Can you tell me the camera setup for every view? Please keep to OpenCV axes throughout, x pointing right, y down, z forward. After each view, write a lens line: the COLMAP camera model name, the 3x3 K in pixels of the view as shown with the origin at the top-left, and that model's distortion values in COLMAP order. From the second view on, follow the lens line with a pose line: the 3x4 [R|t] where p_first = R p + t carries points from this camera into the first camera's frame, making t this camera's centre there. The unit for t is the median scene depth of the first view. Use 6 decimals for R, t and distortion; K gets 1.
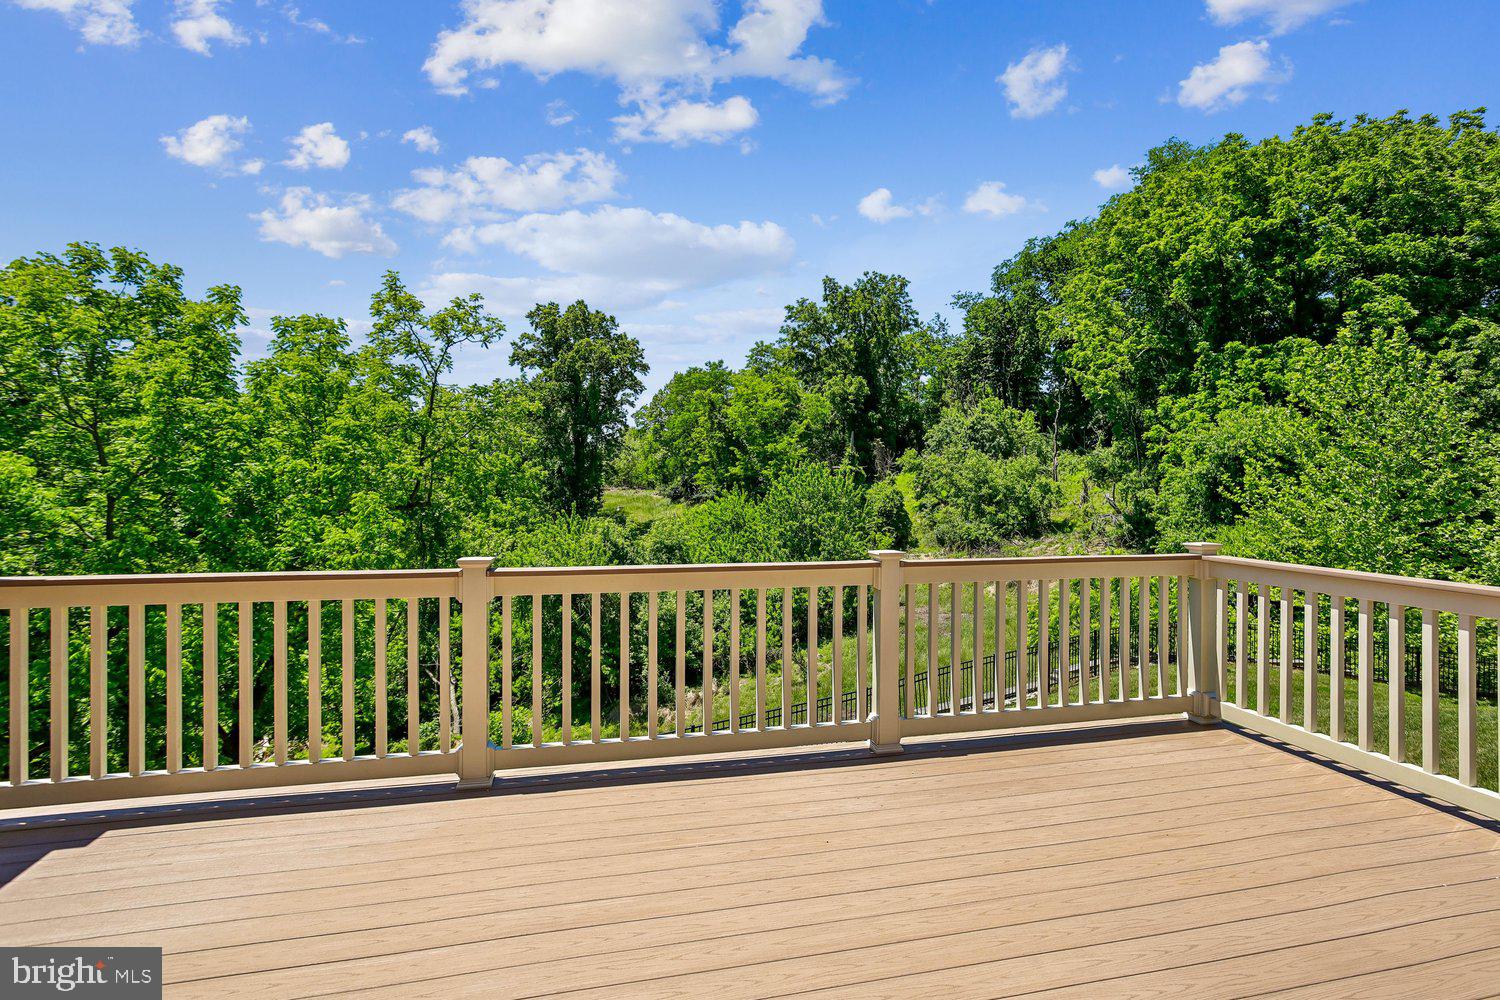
lens RADIAL K [[748.4, 0, 748.9], [0, 748.4, 489.2], [0, 0, 1]] dist [0.006959, 0.002439]
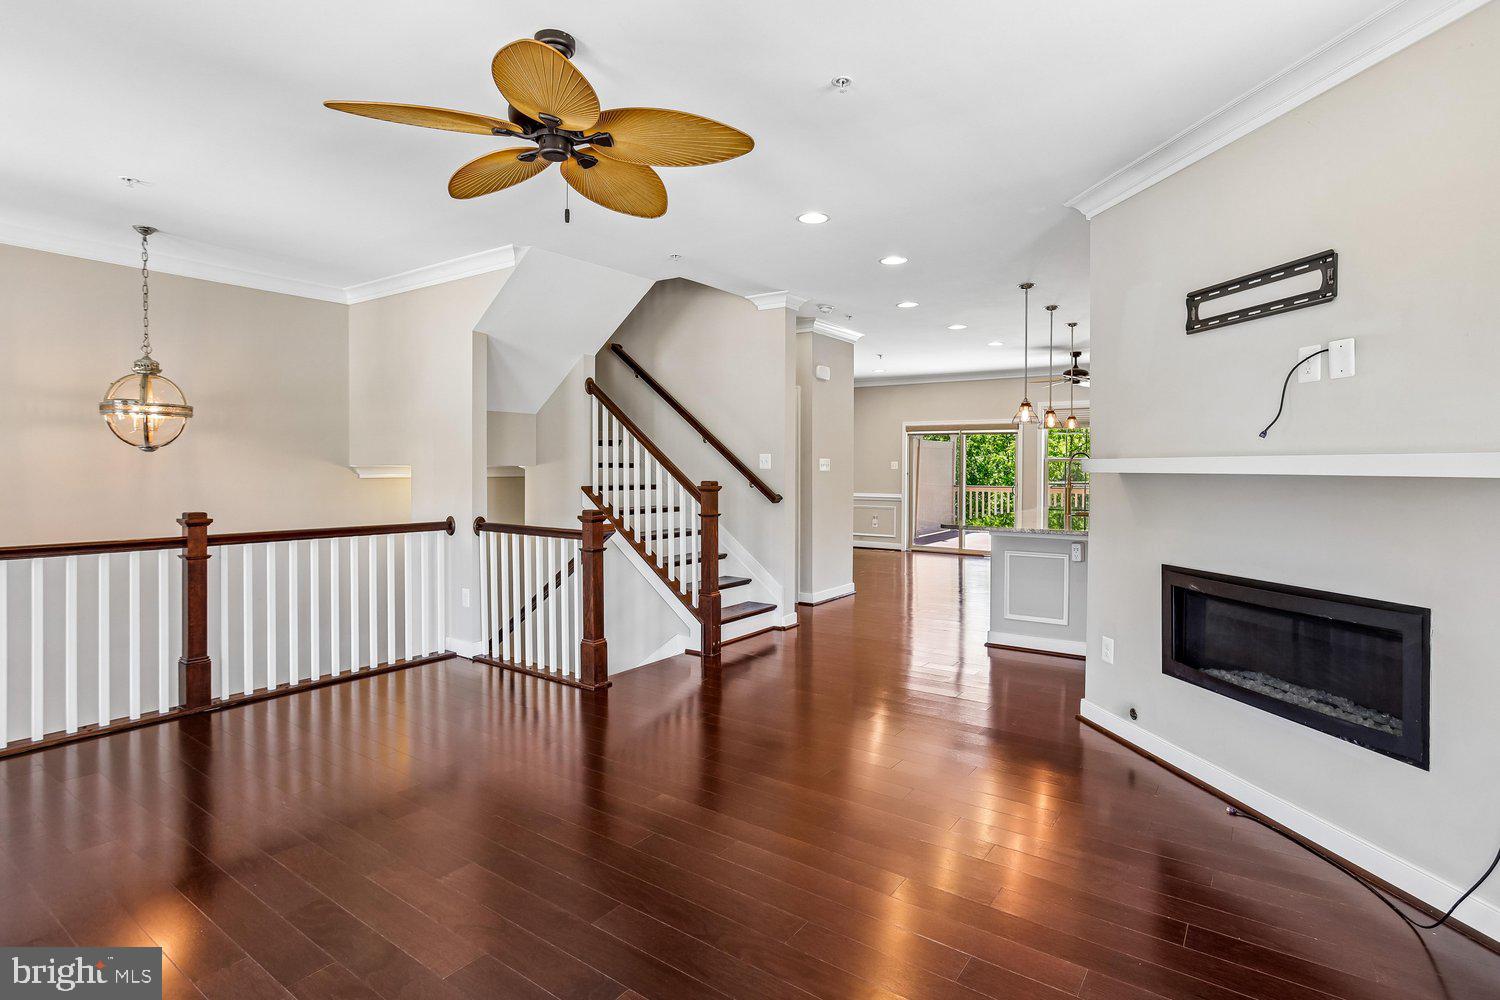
lens RADIAL K [[748.4, 0, 752.1], [0, 748.4, 489.4], [0, 0, 1]] dist [0.006959, 0.002439]
pose [[0.646914, 0.012648, -0.762458, 1.622263], [-0.000968, 0.999875, 0.015766, 0.072879], [0.762562, -0.009461, 0.646846, -2.585435]]
